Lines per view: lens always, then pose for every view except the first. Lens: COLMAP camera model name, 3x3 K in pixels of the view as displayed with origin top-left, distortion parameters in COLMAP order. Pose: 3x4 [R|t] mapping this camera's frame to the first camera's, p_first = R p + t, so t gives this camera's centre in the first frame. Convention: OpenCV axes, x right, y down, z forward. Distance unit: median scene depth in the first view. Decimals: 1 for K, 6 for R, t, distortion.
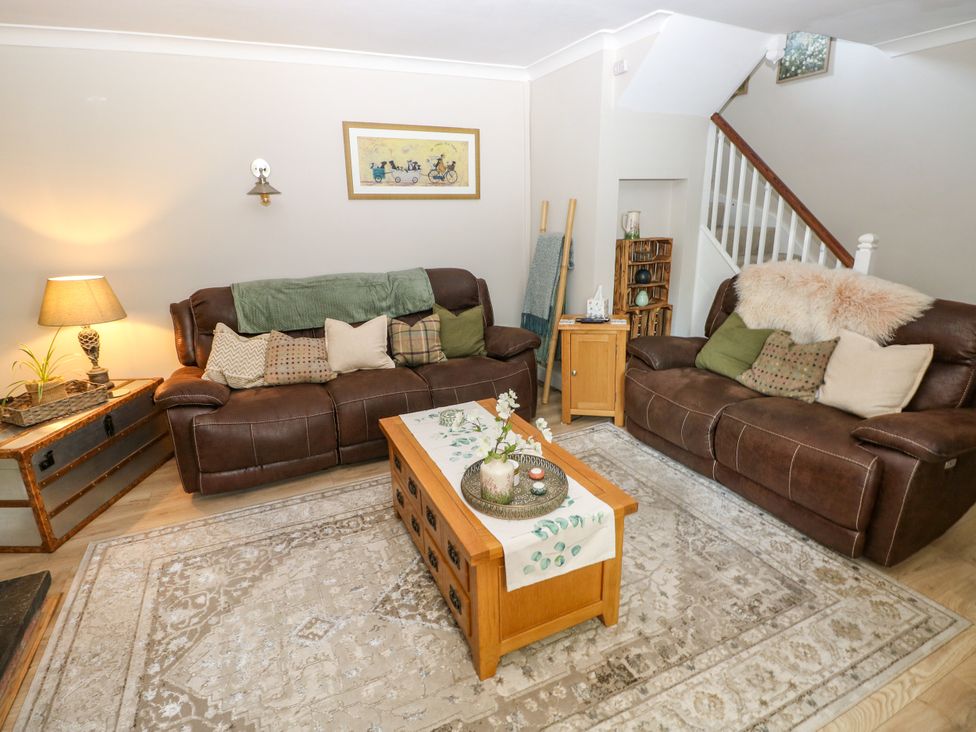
lens RADIAL K [[508.4, 0, 482.4], [0, 508.4, 361.9], [0, 0, 1]] dist [-0.002352, -0.011008]
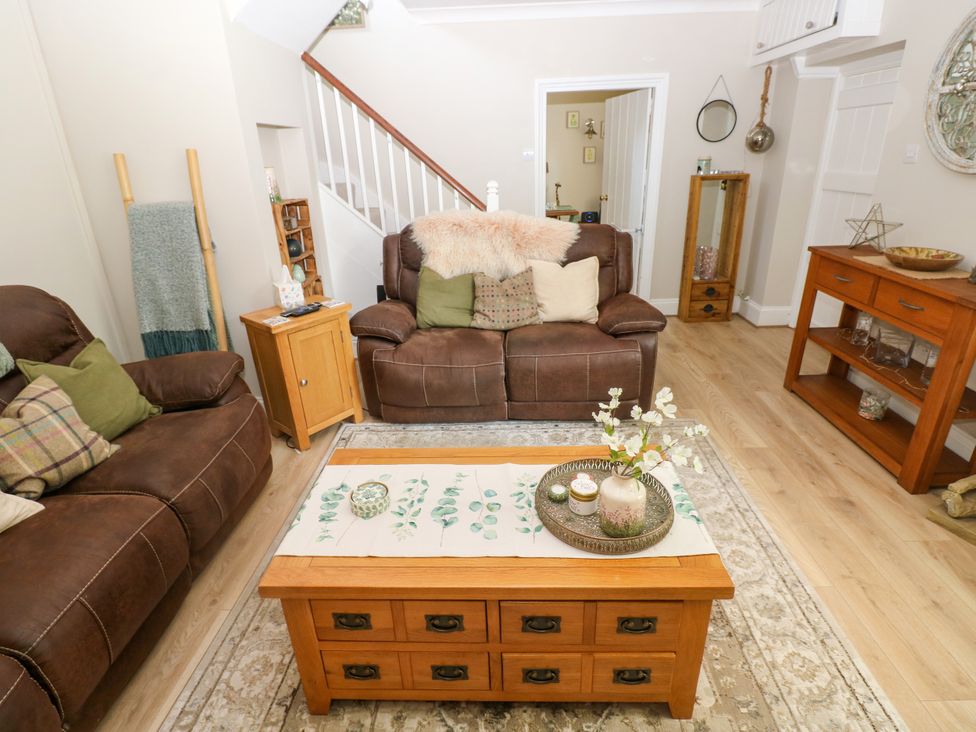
lens RADIAL K [[508.4, 0, 489.5], [0, 508.4, 359.1], [0, 0, 1]] dist [-0.002352, -0.011008]
pose [[0.441658, -0.325102, 0.836210, -0.316010], [0.276707, 0.935962, 0.217736, -0.099020], [-0.853447, 0.135221, 0.503333, 0.371231]]
